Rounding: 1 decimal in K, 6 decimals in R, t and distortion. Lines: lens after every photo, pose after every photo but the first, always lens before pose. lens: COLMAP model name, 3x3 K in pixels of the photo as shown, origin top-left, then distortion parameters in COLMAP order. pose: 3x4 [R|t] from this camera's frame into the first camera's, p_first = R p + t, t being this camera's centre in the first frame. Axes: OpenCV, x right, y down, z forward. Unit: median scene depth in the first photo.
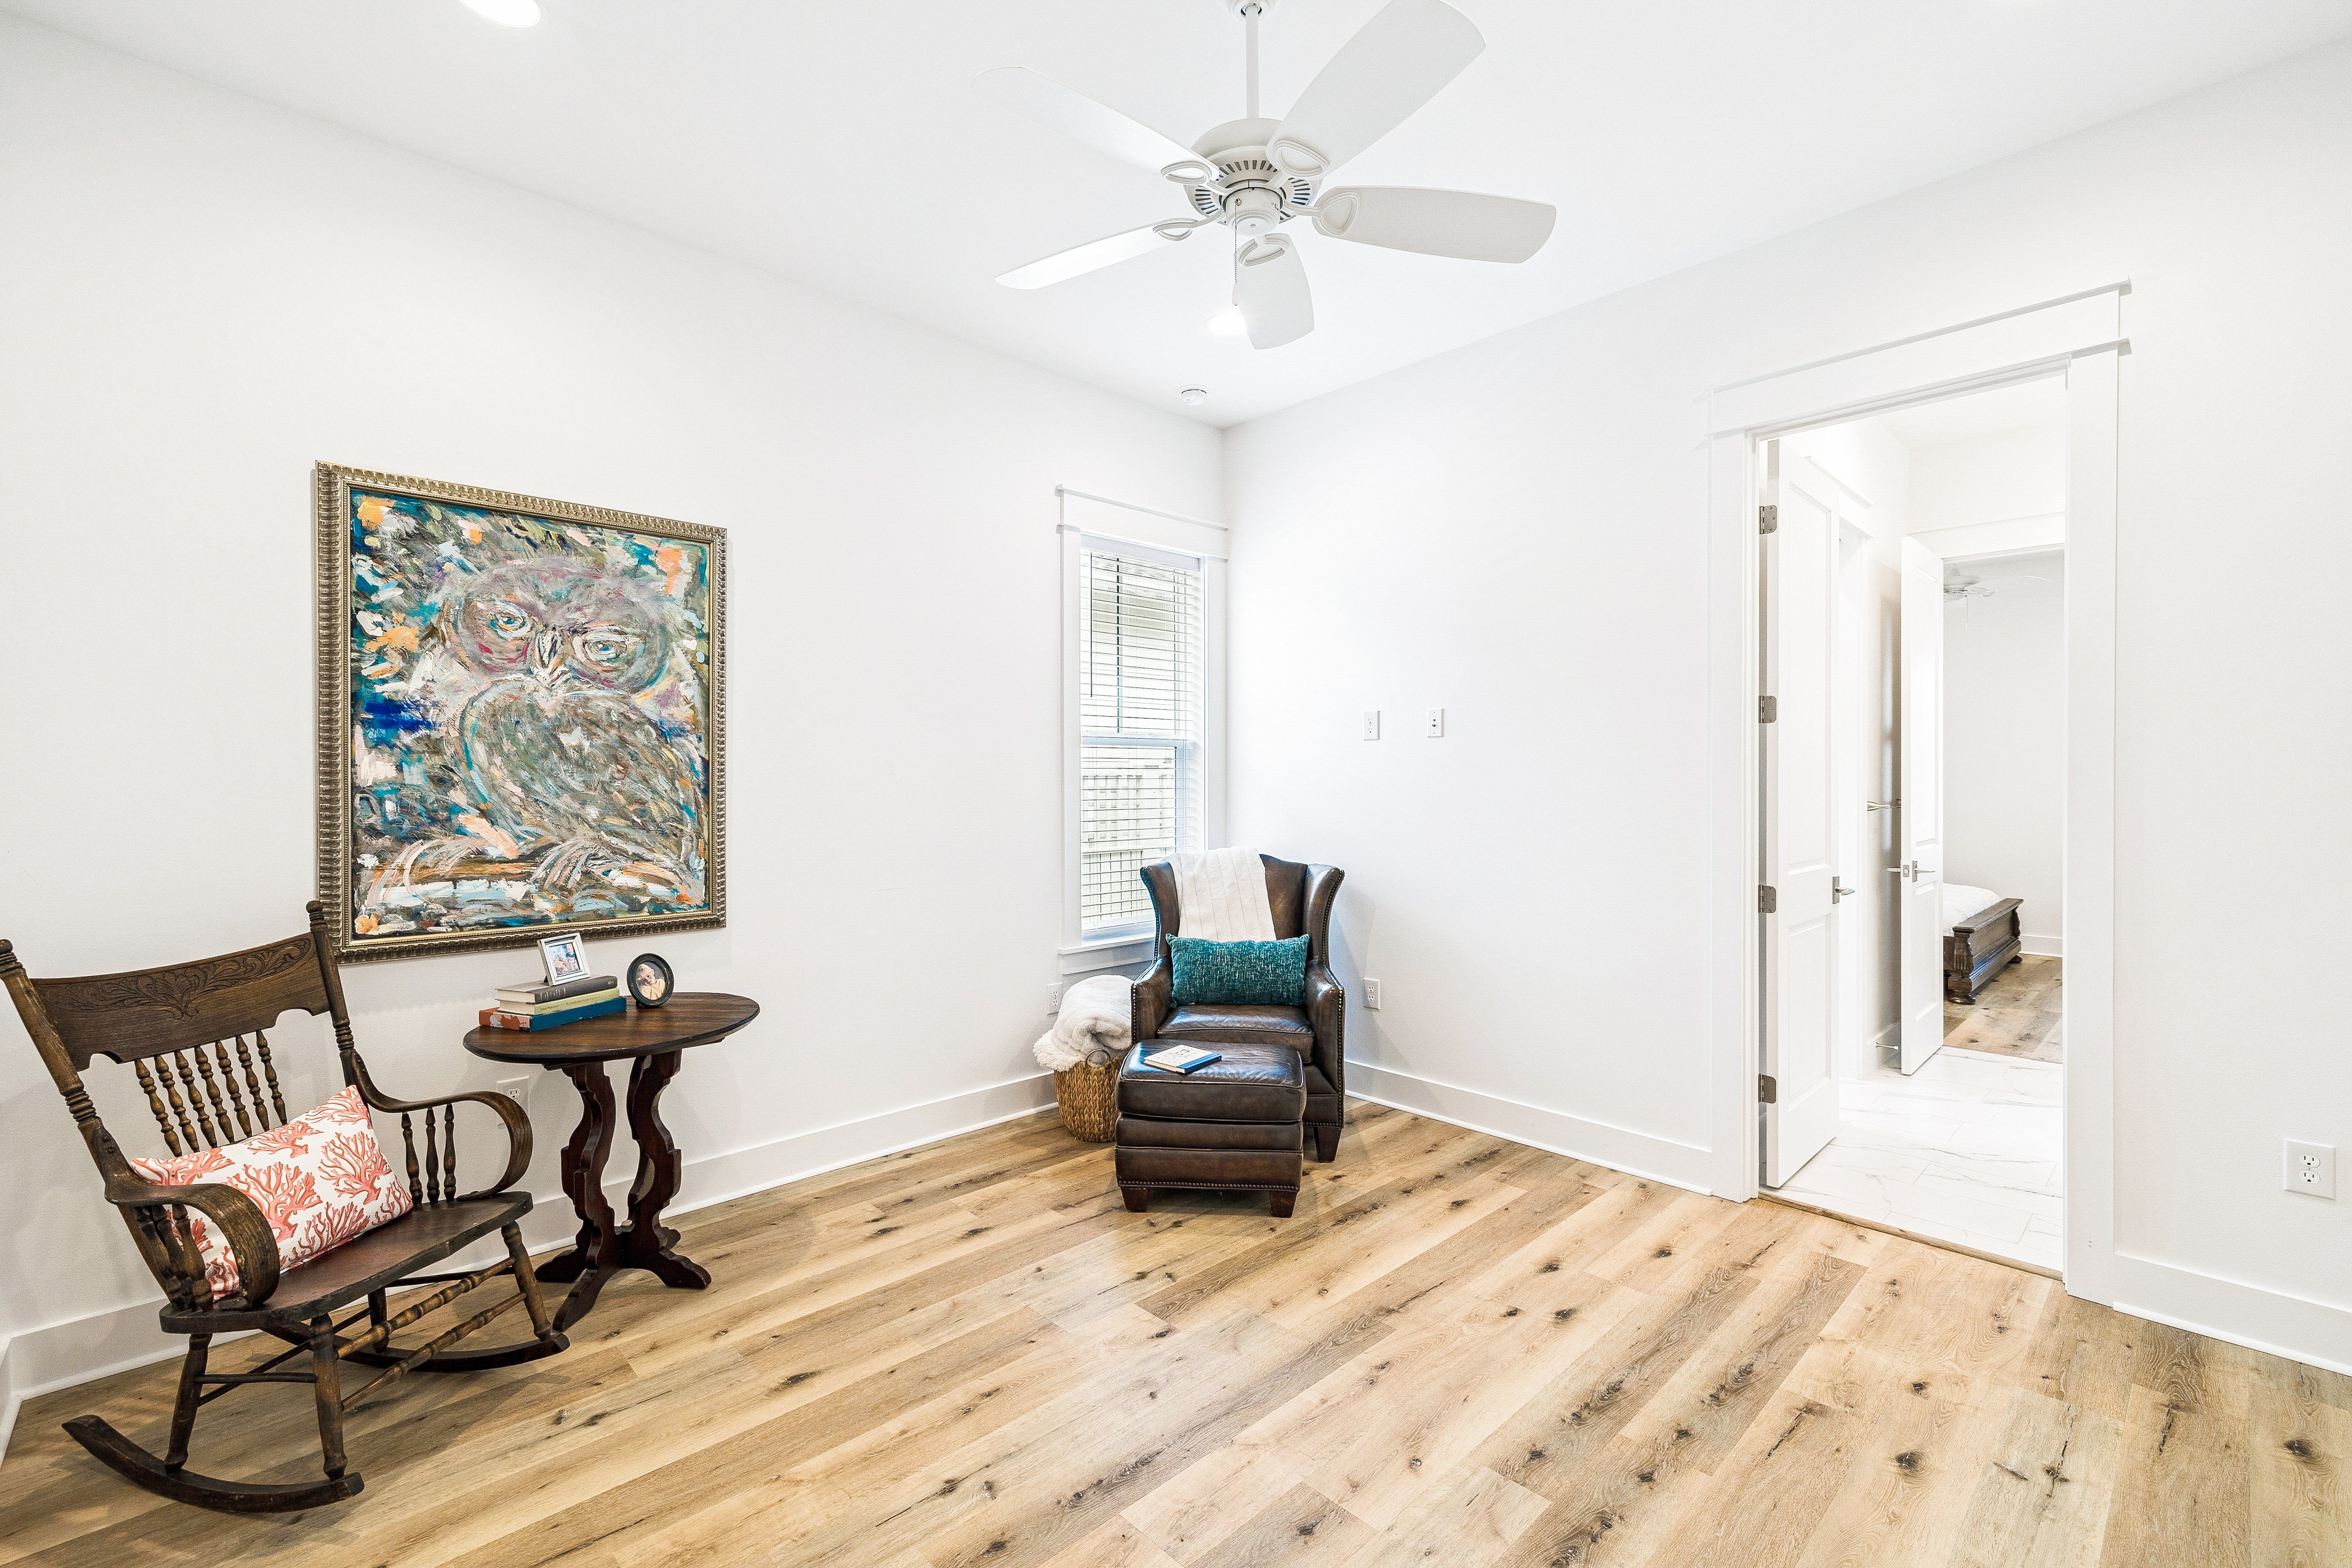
lens RADIAL K [[995.7, 0, 1173.9], [0, 995.7, 782.9], [0, 0, 1]] dist [0.003941, -0.001339]
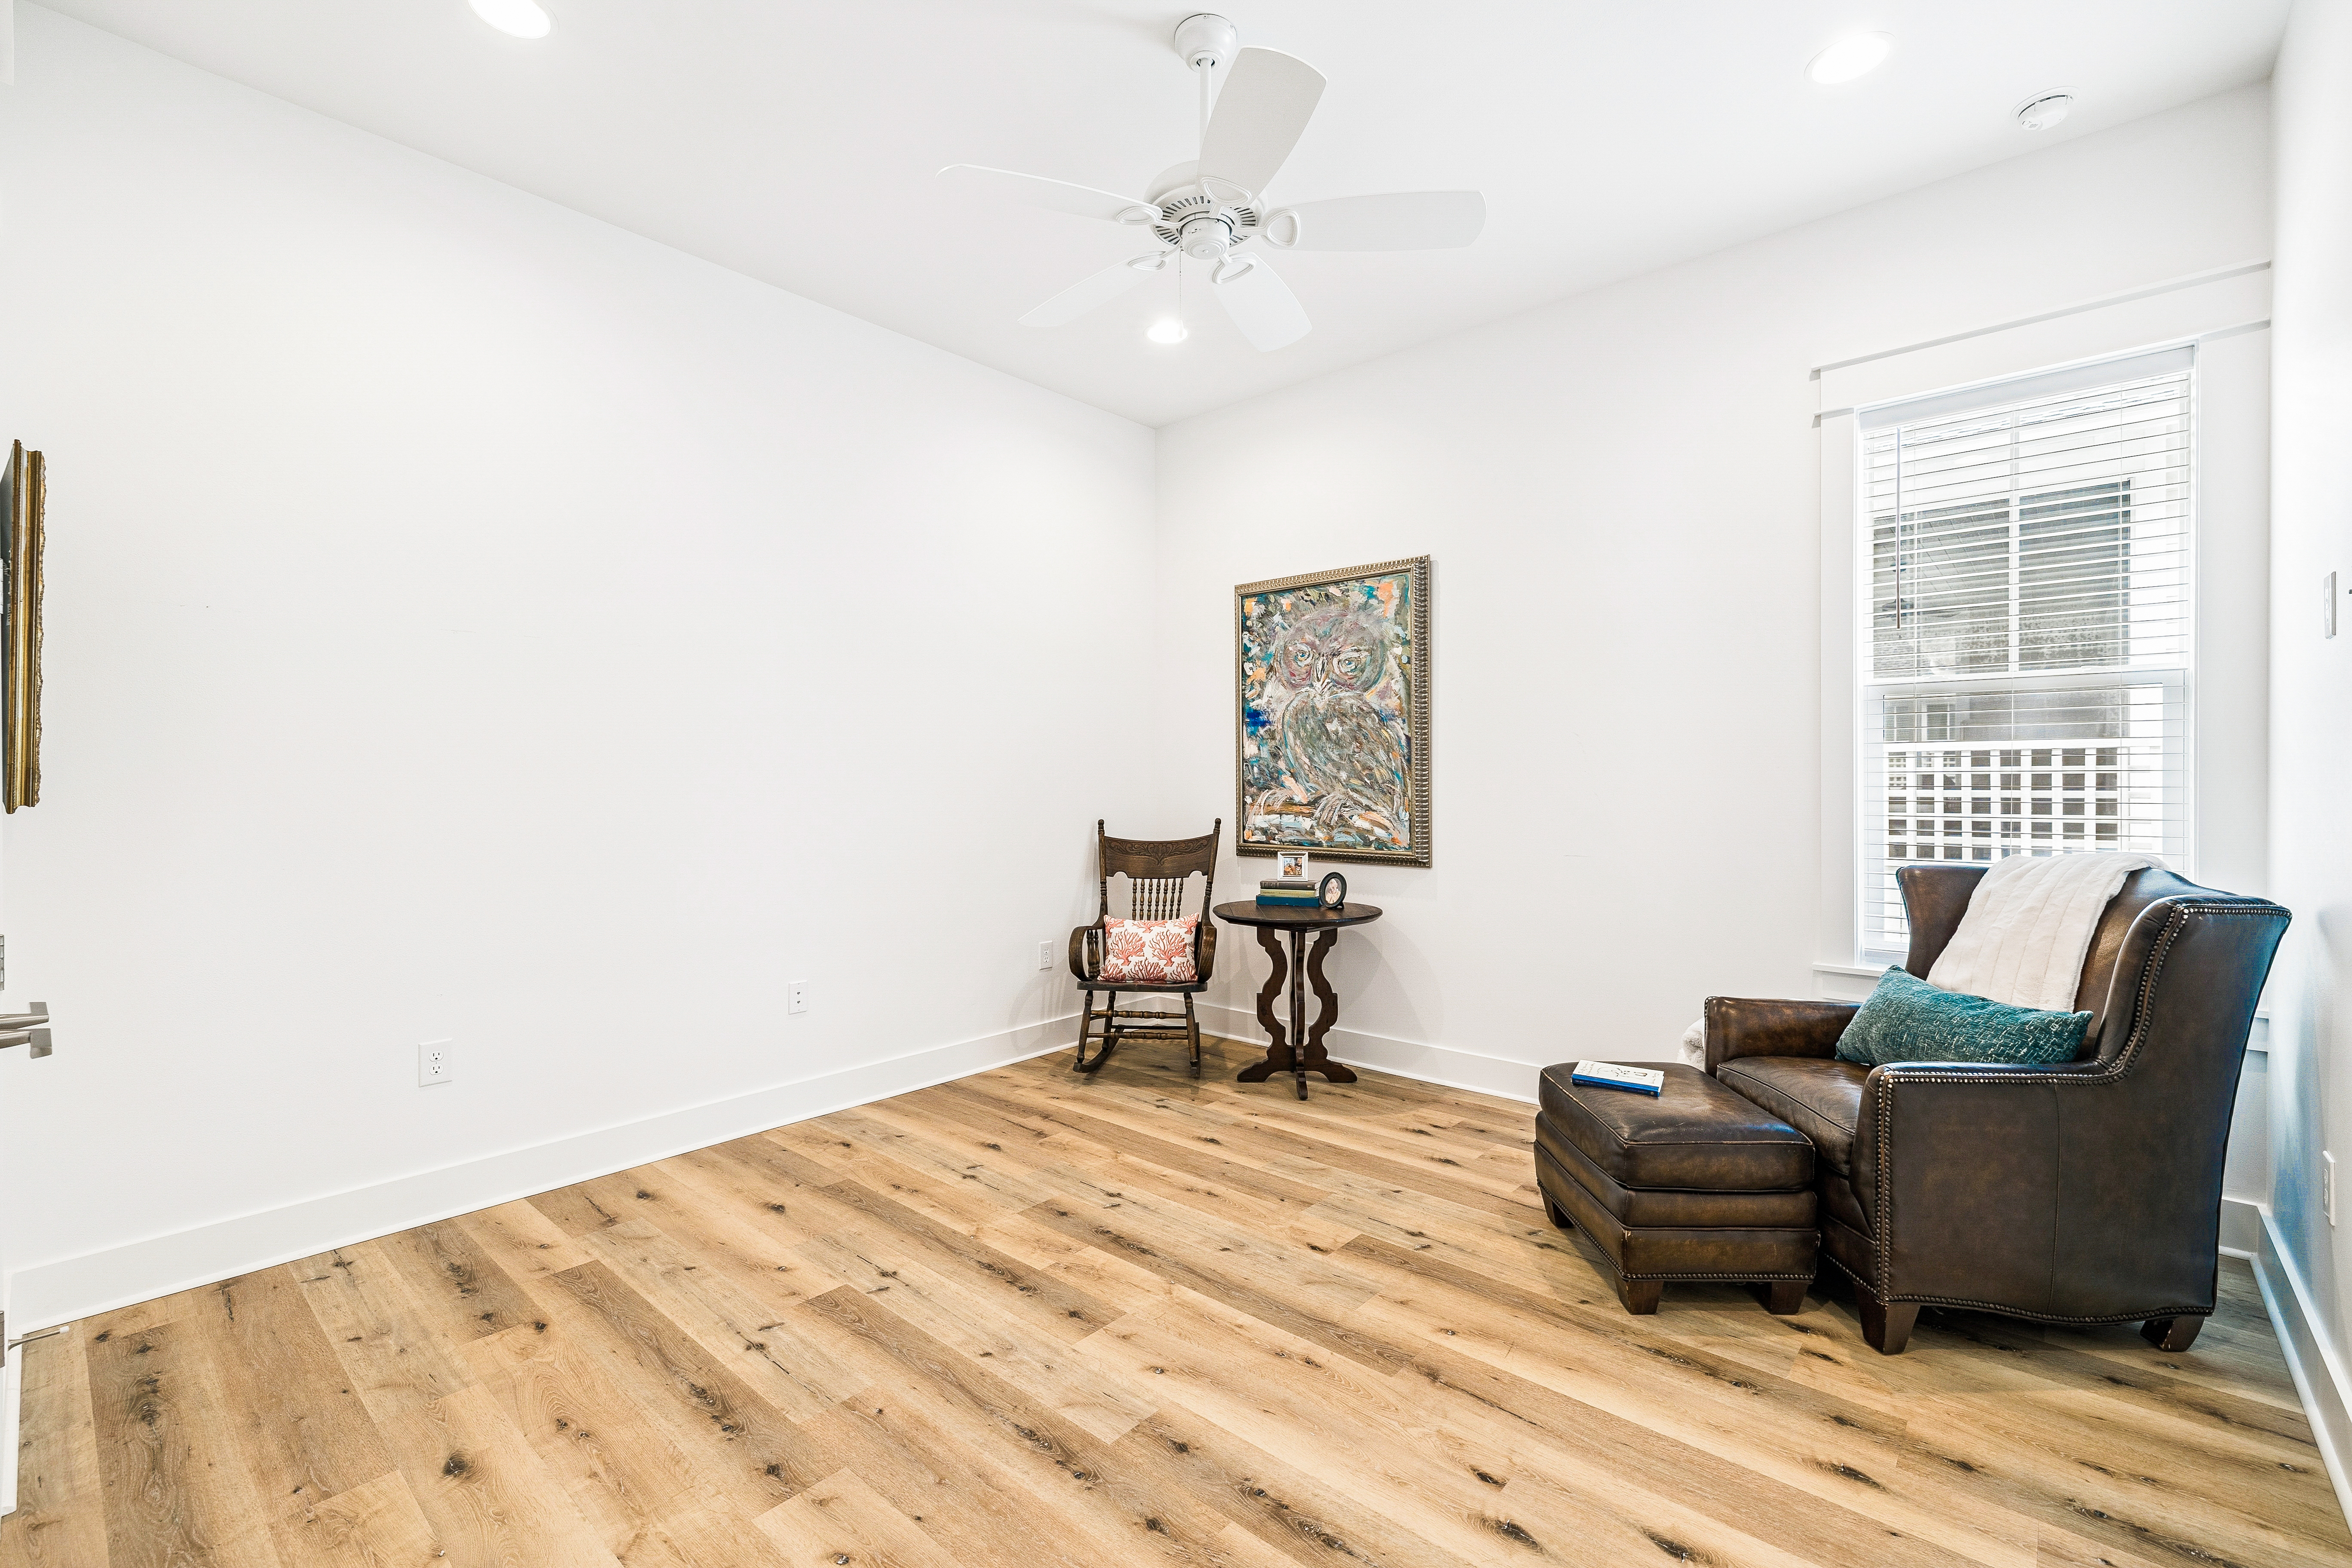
lens RADIAL K [[995.7, 0, 1174.3], [0, 995.7, 779.9], [0, 0, 1]] dist [0.003941, -0.001339]
pose [[0.102093, 0.004840, -0.994763, 0.894053], [-0.000014, 0.999988, 0.004864, 0.030287], [0.994775, -0.000482, 0.102092, 0.623365]]
